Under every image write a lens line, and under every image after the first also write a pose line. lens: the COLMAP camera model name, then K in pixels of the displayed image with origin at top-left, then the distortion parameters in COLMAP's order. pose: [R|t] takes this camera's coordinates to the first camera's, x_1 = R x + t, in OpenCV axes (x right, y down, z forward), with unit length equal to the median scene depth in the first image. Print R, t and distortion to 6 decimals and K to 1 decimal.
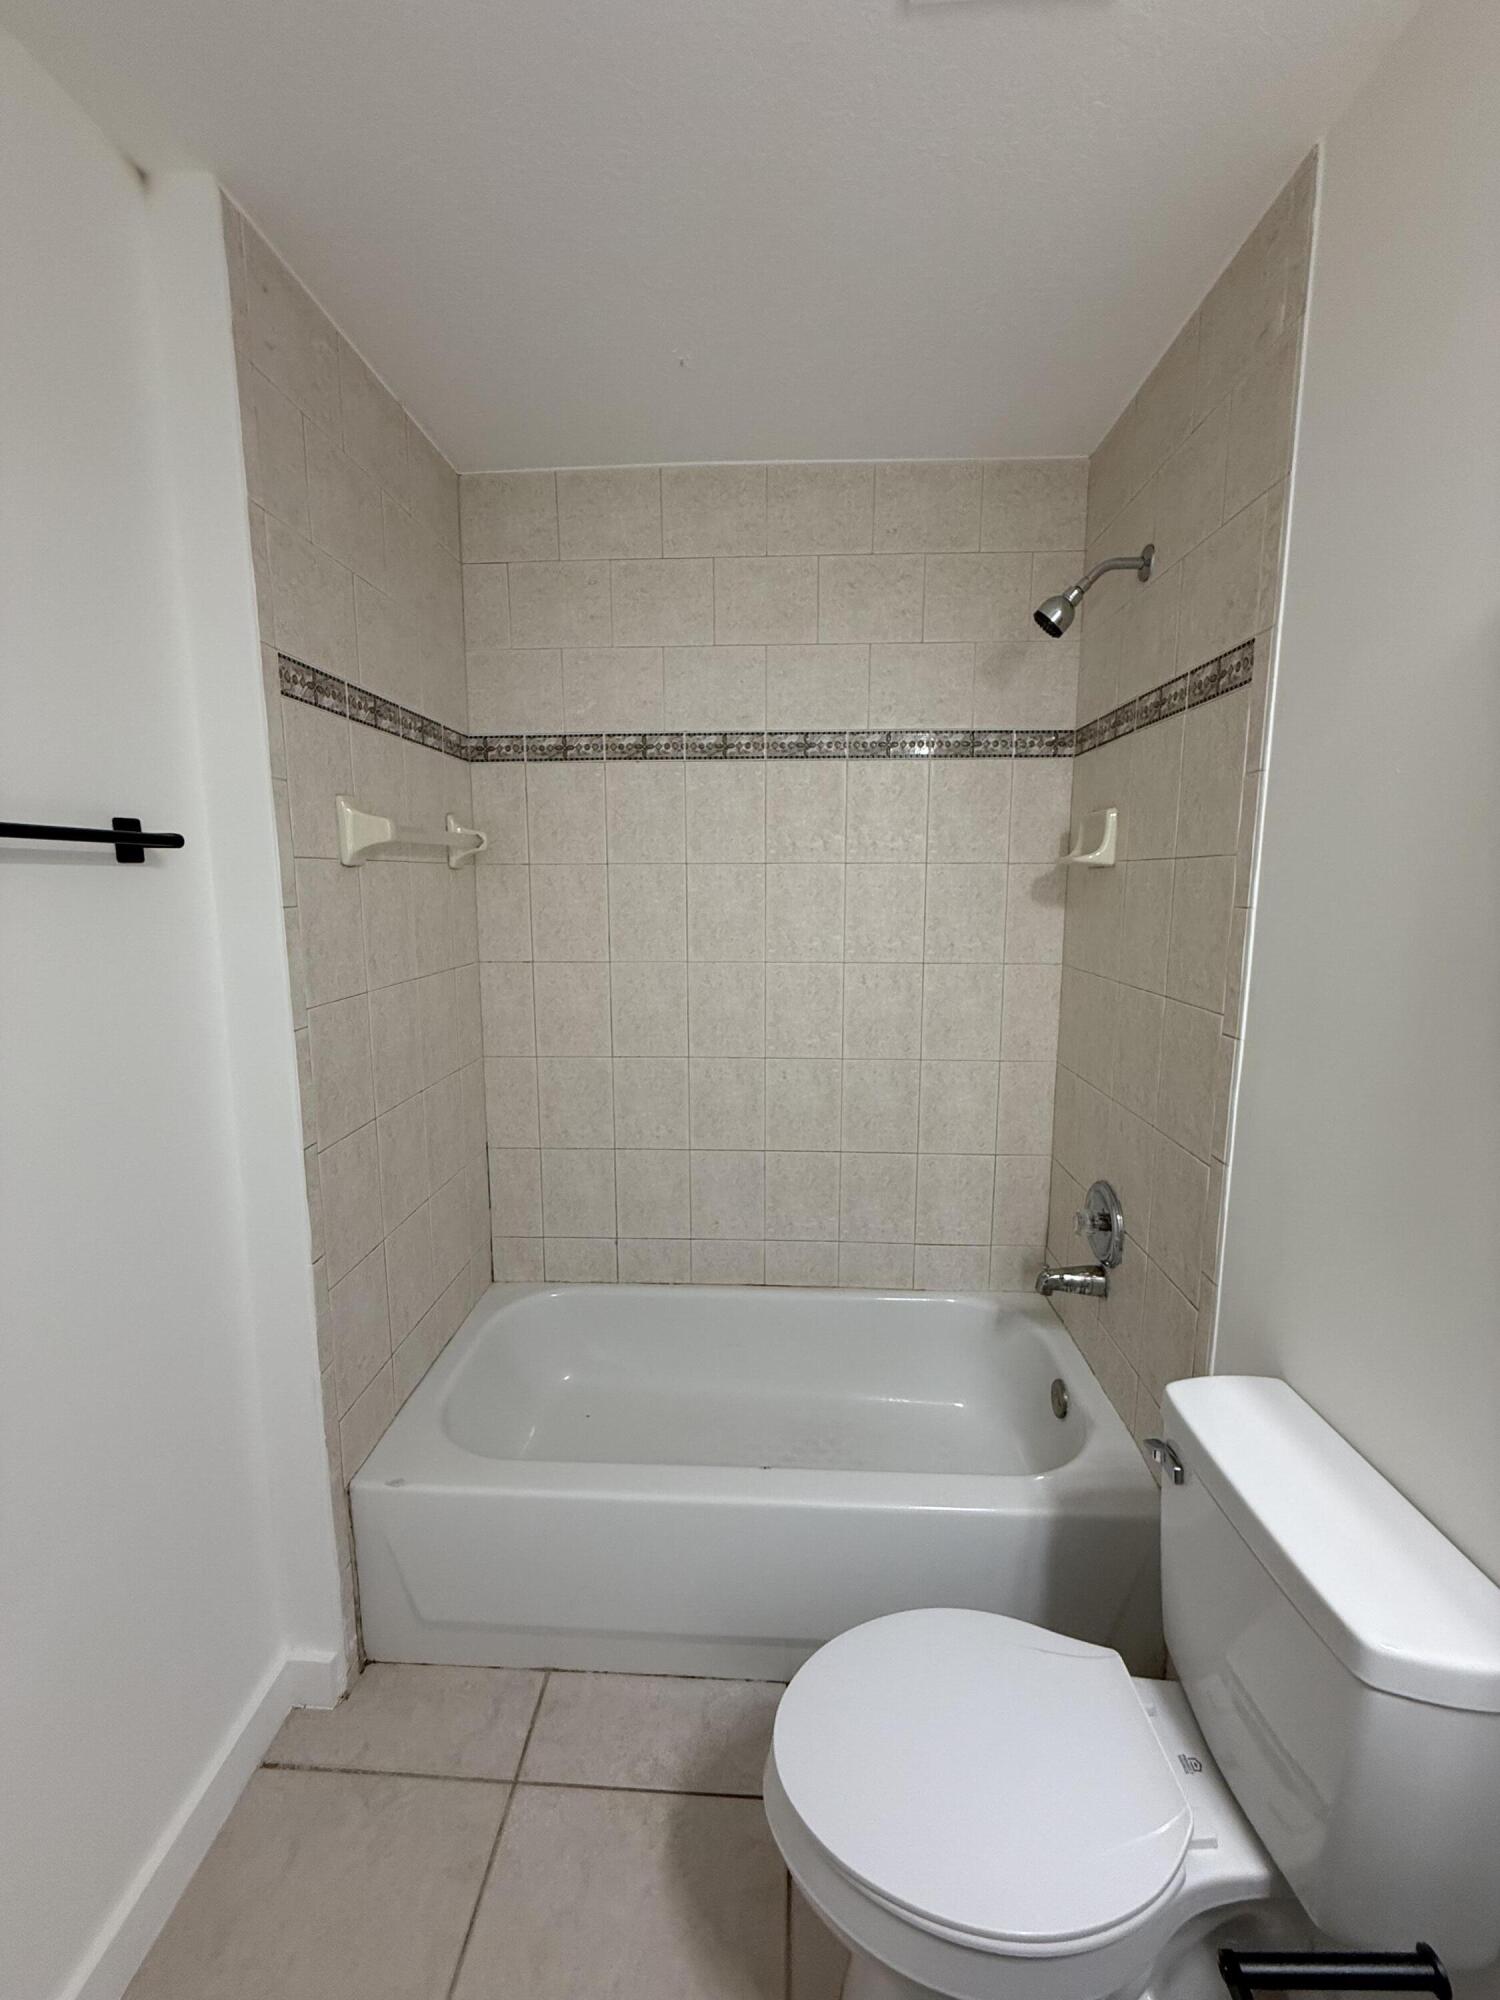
lens RADIAL K [[796.4, 0, 749.8], [0, 796.4, 992.2], [0, 0, 1]] dist [0.000218, 0.000023]
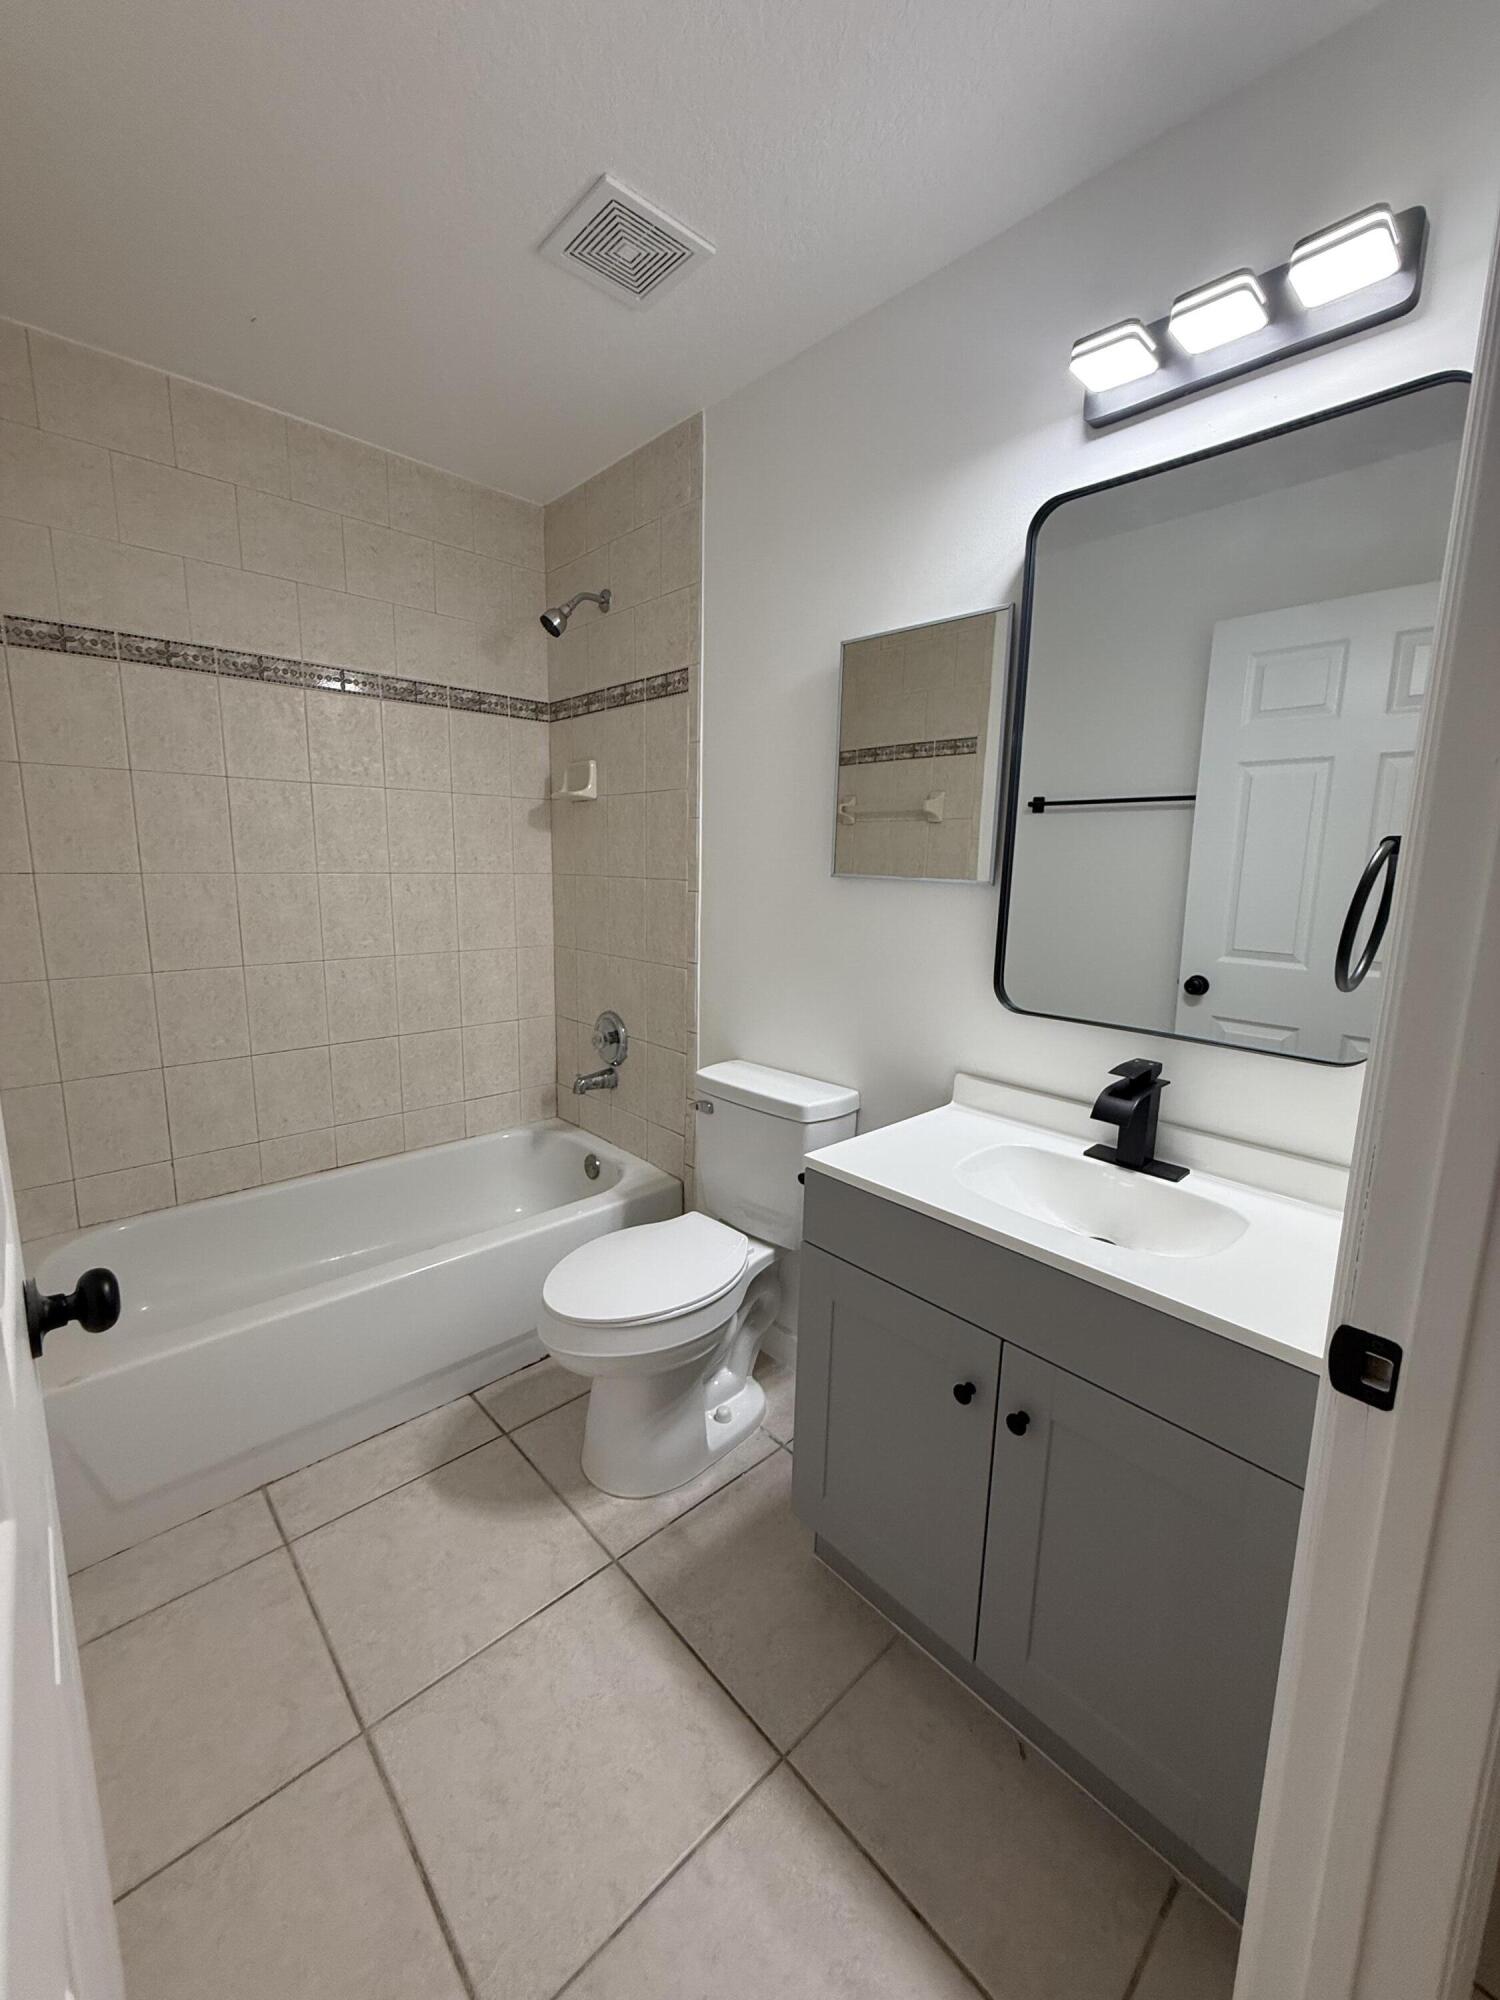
lens RADIAL K [[796.4, 0, 744.1], [0, 796.4, 997.5], [0, 0, 1]] dist [0.000218, 0.000023]
pose [[0.697929, -0.108768, 0.707859, -0.427036], [0.083897, 0.994011, 0.070017, 0.123938], [-0.711236, 0.010521, 0.702875, -0.236726]]
